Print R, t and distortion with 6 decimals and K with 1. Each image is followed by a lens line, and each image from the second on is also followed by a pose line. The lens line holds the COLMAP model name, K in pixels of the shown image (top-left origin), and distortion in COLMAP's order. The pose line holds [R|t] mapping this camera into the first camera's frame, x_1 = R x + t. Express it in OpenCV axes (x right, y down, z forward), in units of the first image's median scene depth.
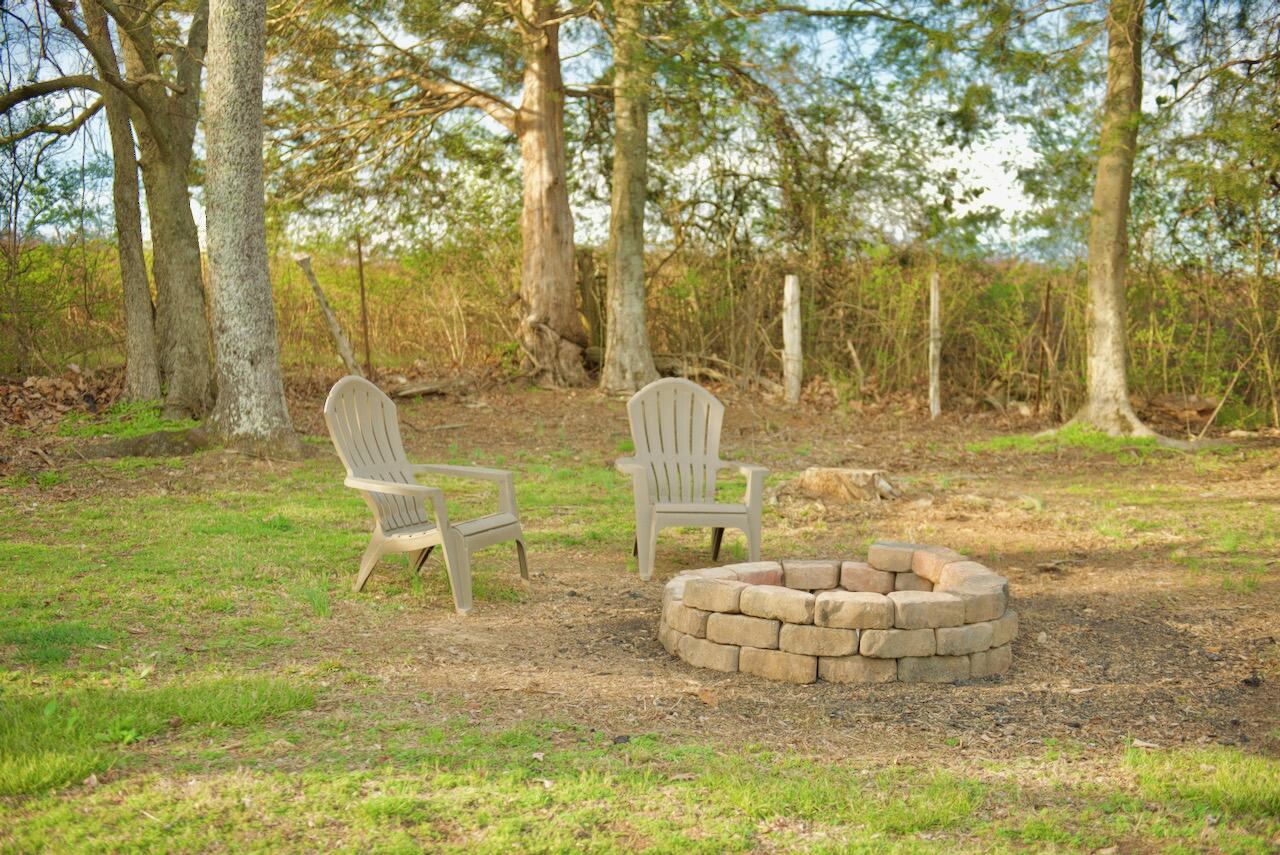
lens RADIAL K [[1773.9, 0, 638.8], [0, 1773.9, 428.1], [0, 0, 1]] dist [0.156451, 0.000000]
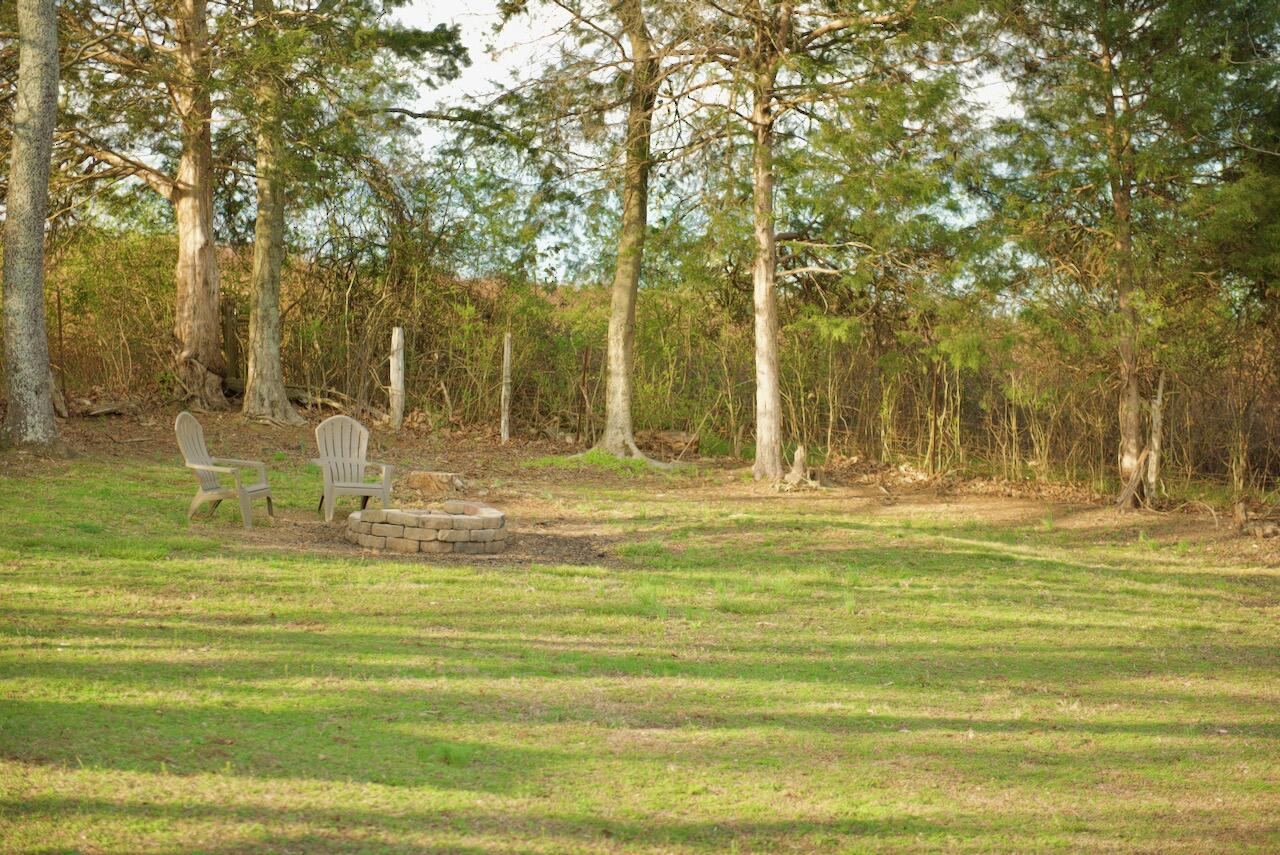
lens RADIAL K [[2521.2, 0, 640.1], [0, 2521.2, 426.9], [0, 0, 1]] dist [0.124272, 0.000000]
pose [[0.980897, 0.027732, 0.192541, -0.089736], [-0.025321, 0.999567, -0.014971, 0.007153], [-0.192873, 0.009810, 0.981175, -0.802855]]
